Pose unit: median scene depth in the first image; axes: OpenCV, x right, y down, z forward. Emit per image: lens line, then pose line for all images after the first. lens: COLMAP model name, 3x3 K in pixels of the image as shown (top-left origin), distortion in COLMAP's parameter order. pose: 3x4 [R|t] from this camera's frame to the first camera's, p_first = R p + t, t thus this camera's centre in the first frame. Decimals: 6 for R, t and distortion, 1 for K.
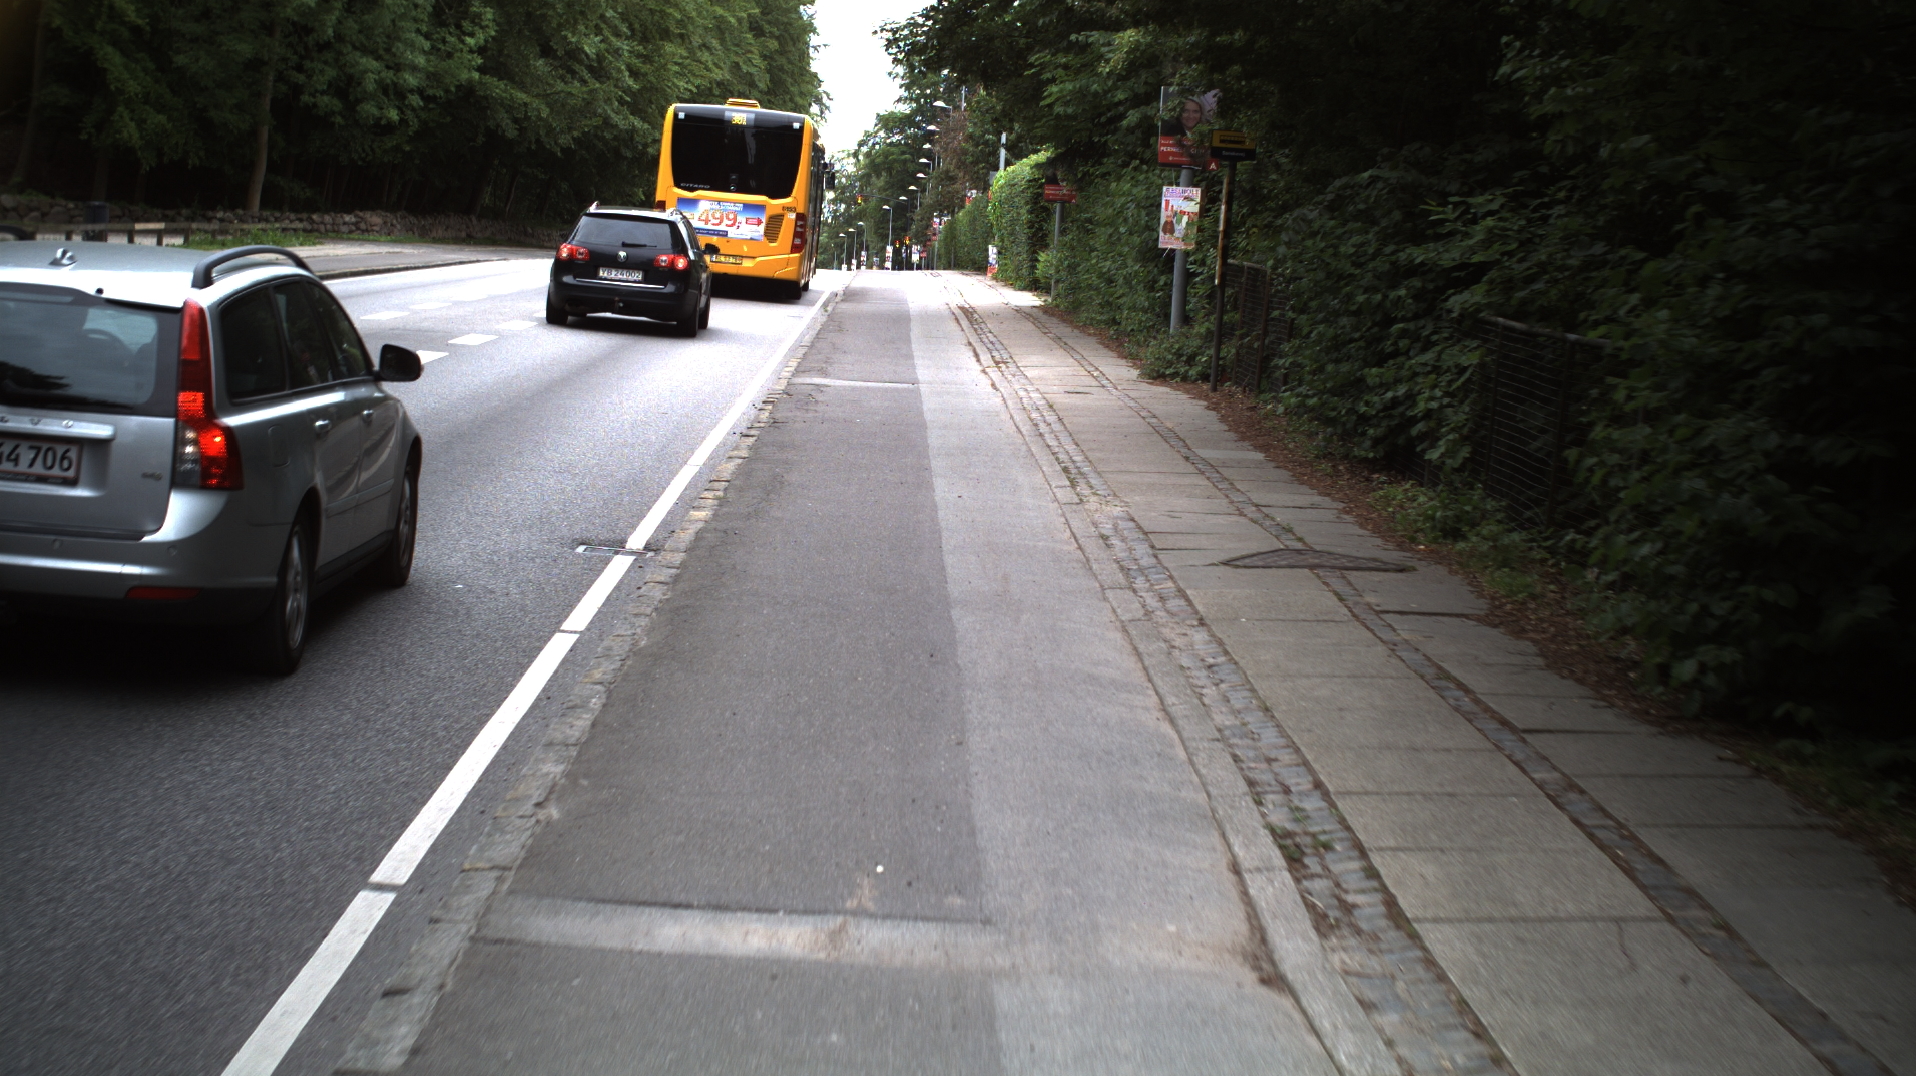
lens RADIAL K [[2117.3, 0, 972.6], [0, 2117.3, 506.3], [0, 0, 1]] dist [-0.115189, 0.011240]
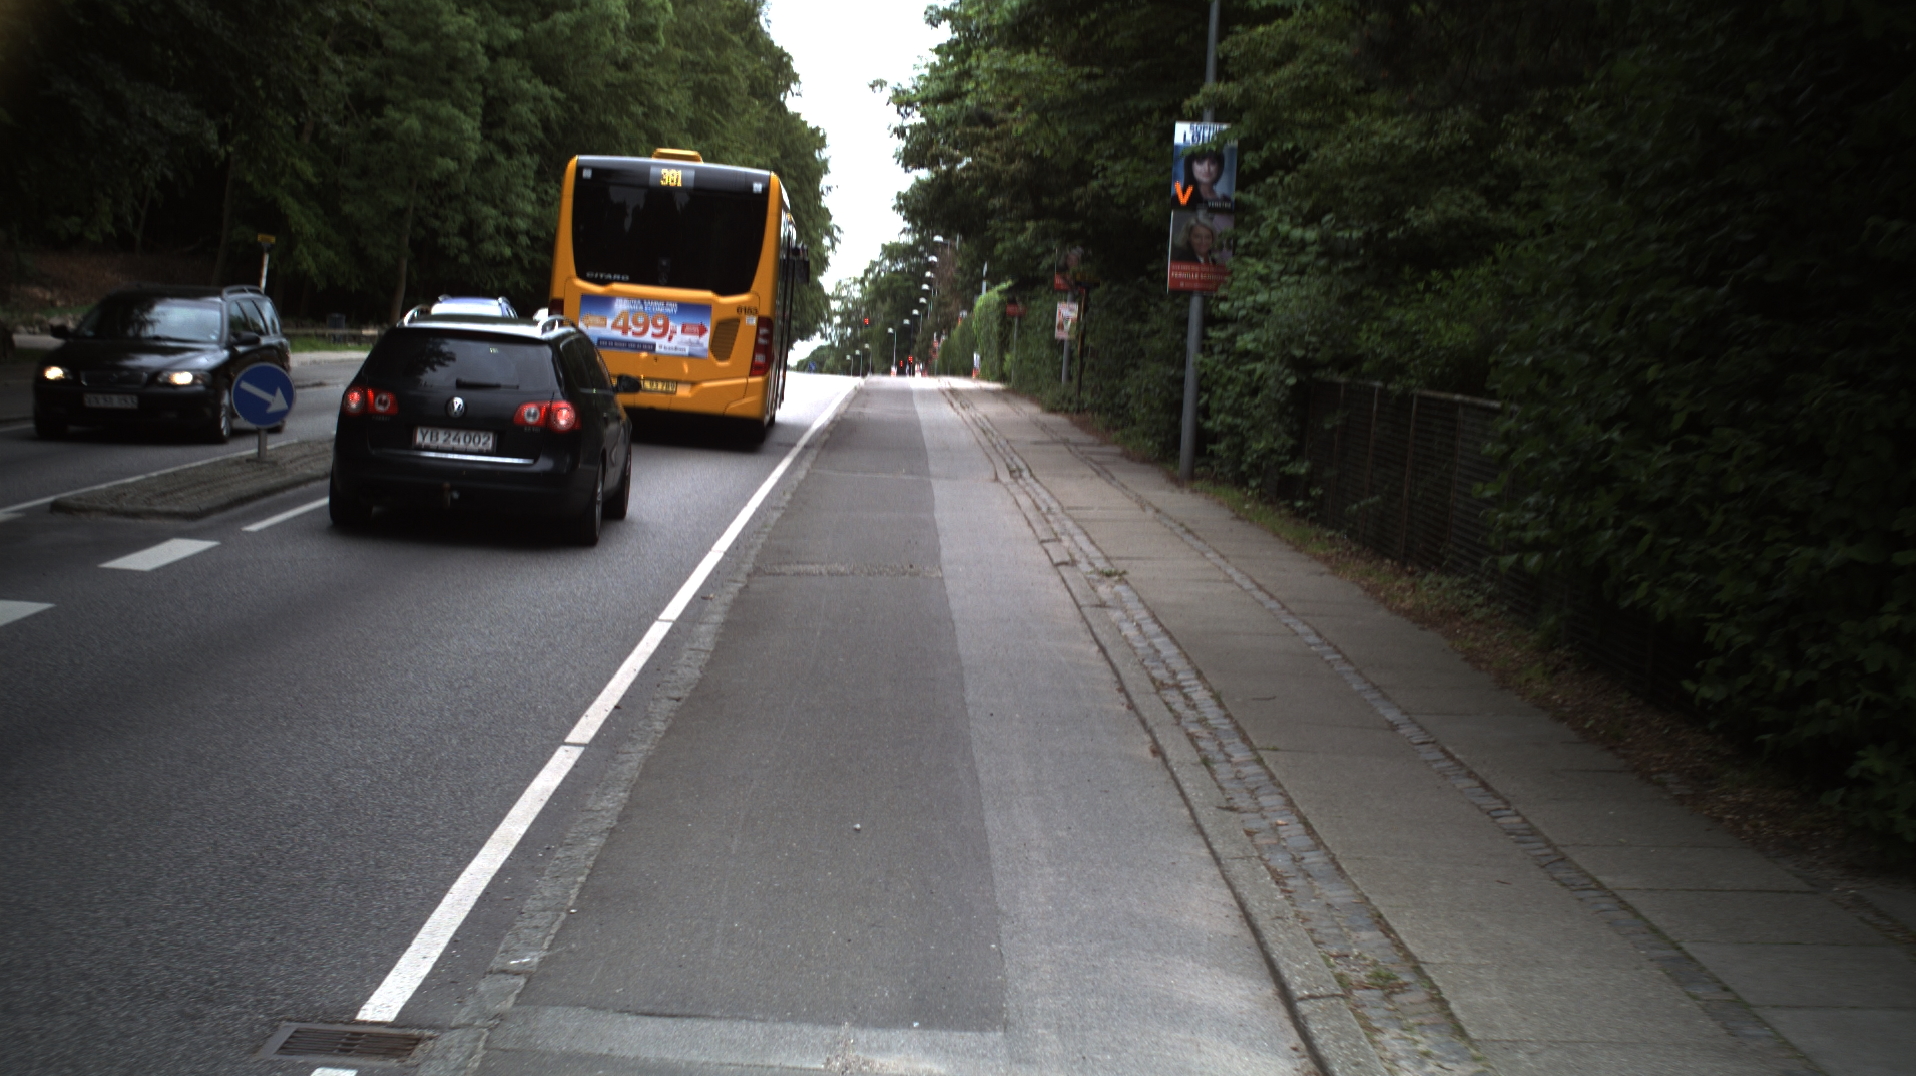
lens RADIAL K [[2983.5, 0, 958.0], [0, 2983.5, 538.0], [0, 0, 1]] dist [-0.212346, -0.021916]
pose [[0.999894, 0.000918, -0.014525, 0.030314], [-0.002043, 0.996983, -0.077598, 0.159741], [0.014409, 0.077619, 0.996879, -0.986795]]
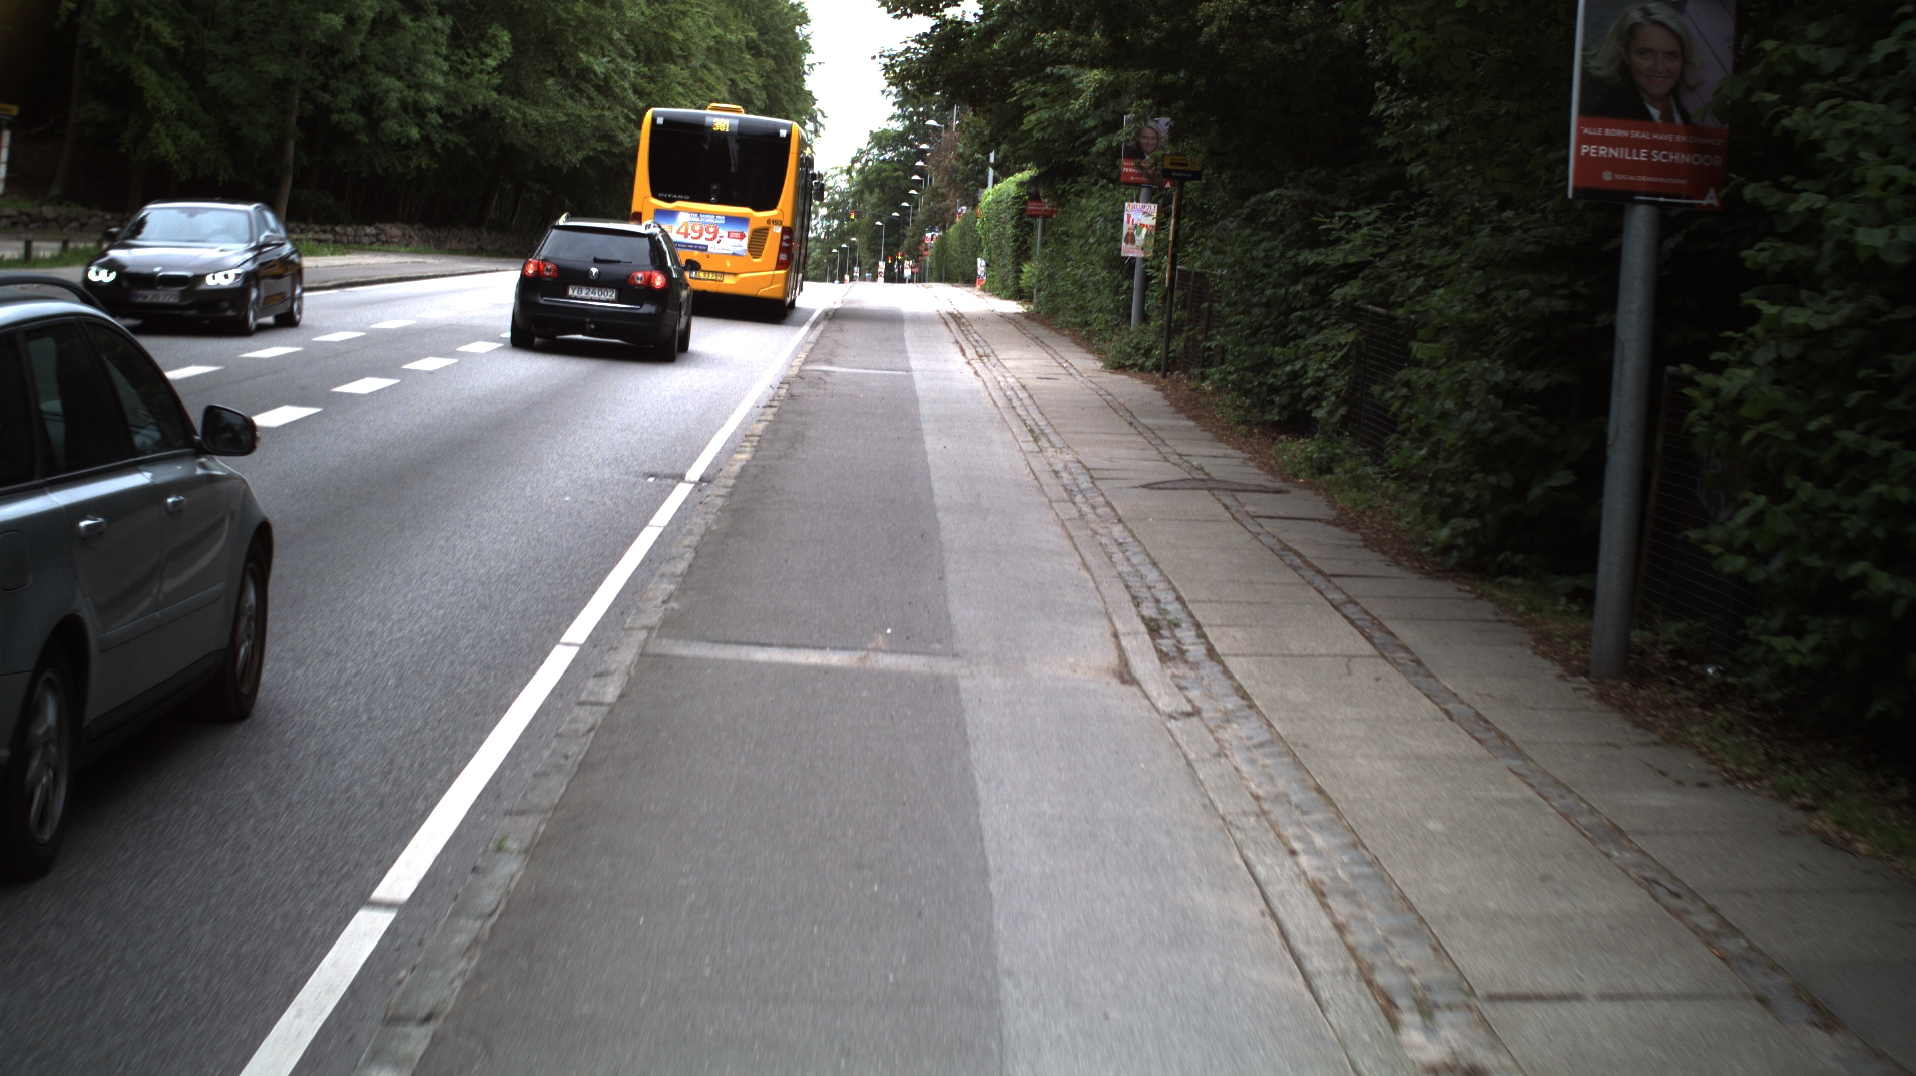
lens RADIAL K [[2247.0, 0, 958.0], [0, 2247.0, 538.0], [0, 0, 1]] dist [-0.122641, 0.010318]
pose [[0.999982, 0.005076, -0.003315, 0.002890], [-0.005084, 0.999984, -0.002352, 0.023638], [0.003303, 0.002369, 0.999992, -0.150796]]
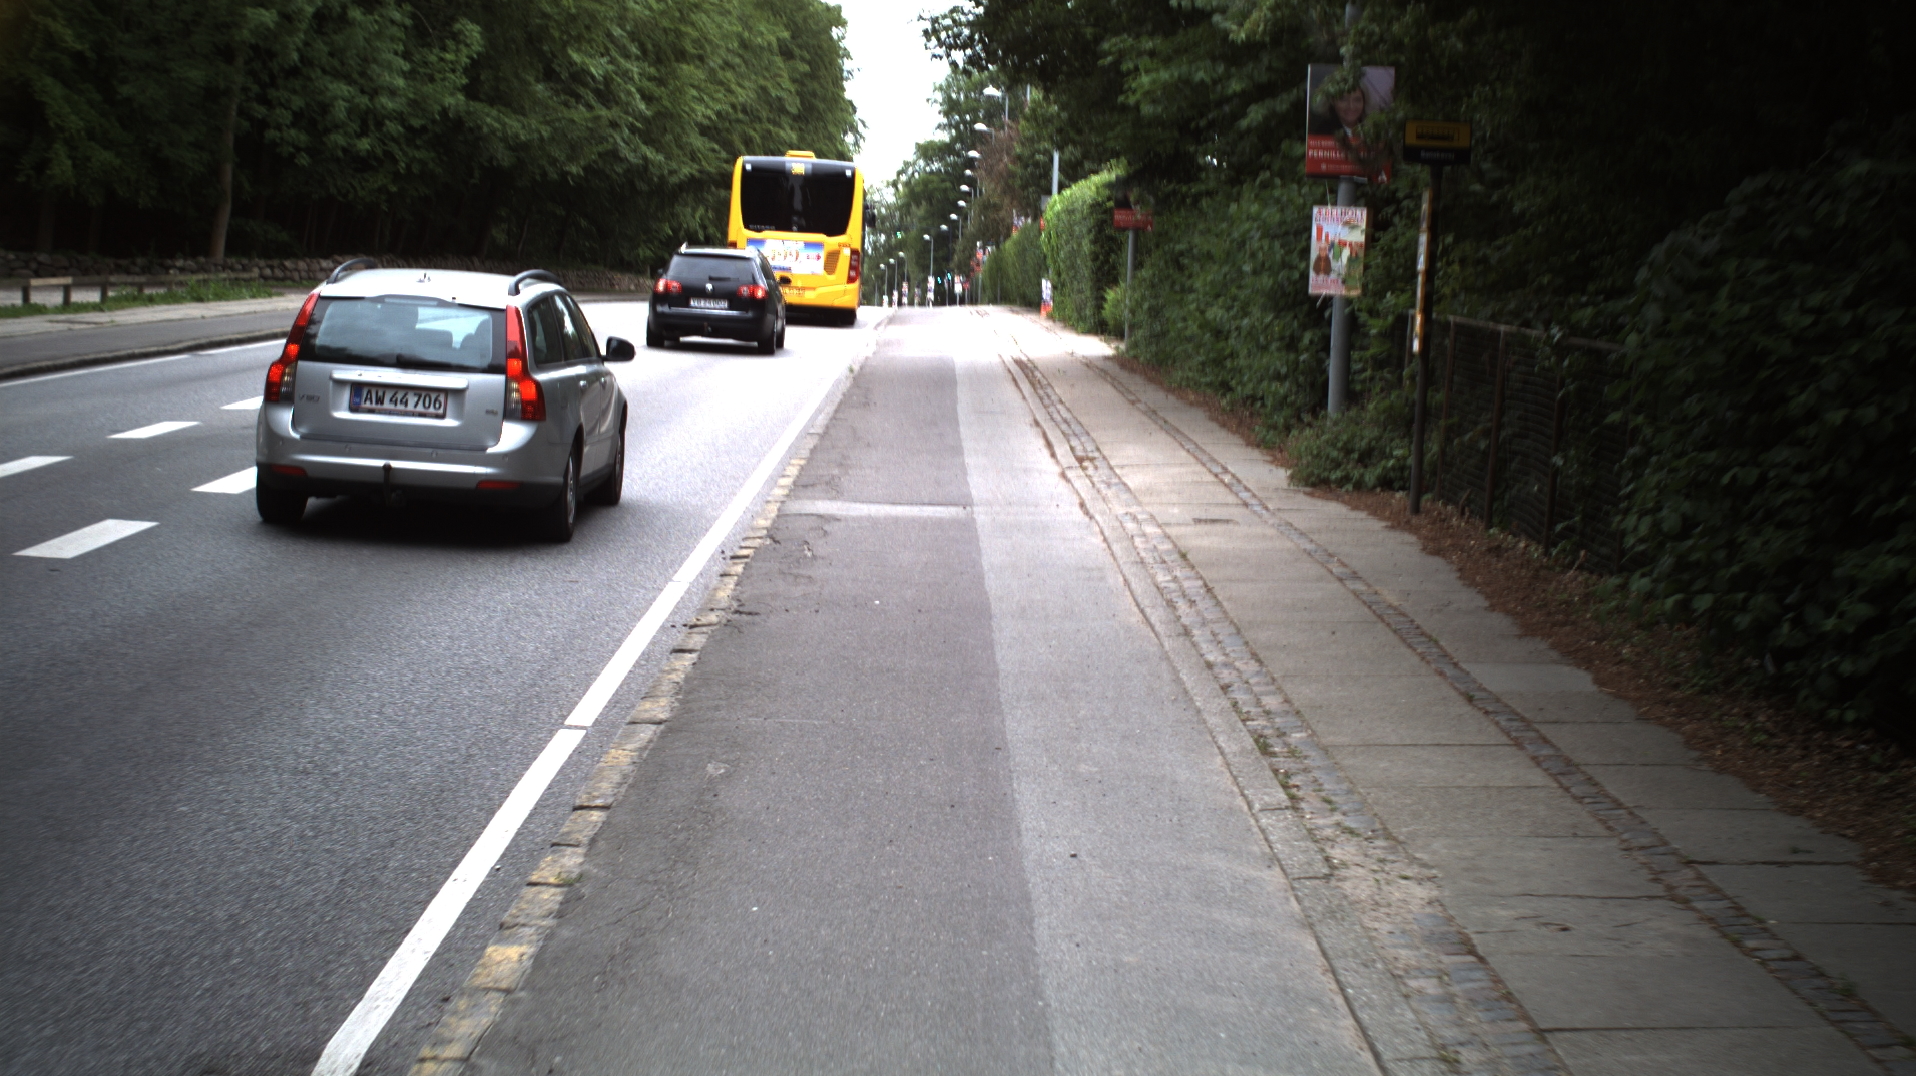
lens RADIAL K [[1901.1, 0, 1011.7], [0, 1901.1, 479.4], [0, 0, 1]] dist [-0.090561, -0.007295]
pose [[0.999758, -0.022007, -0.000335, -0.008176], [0.022002, 0.999693, -0.011428, -0.038344], [0.000587, 0.011418, 0.999935, 0.254112]]
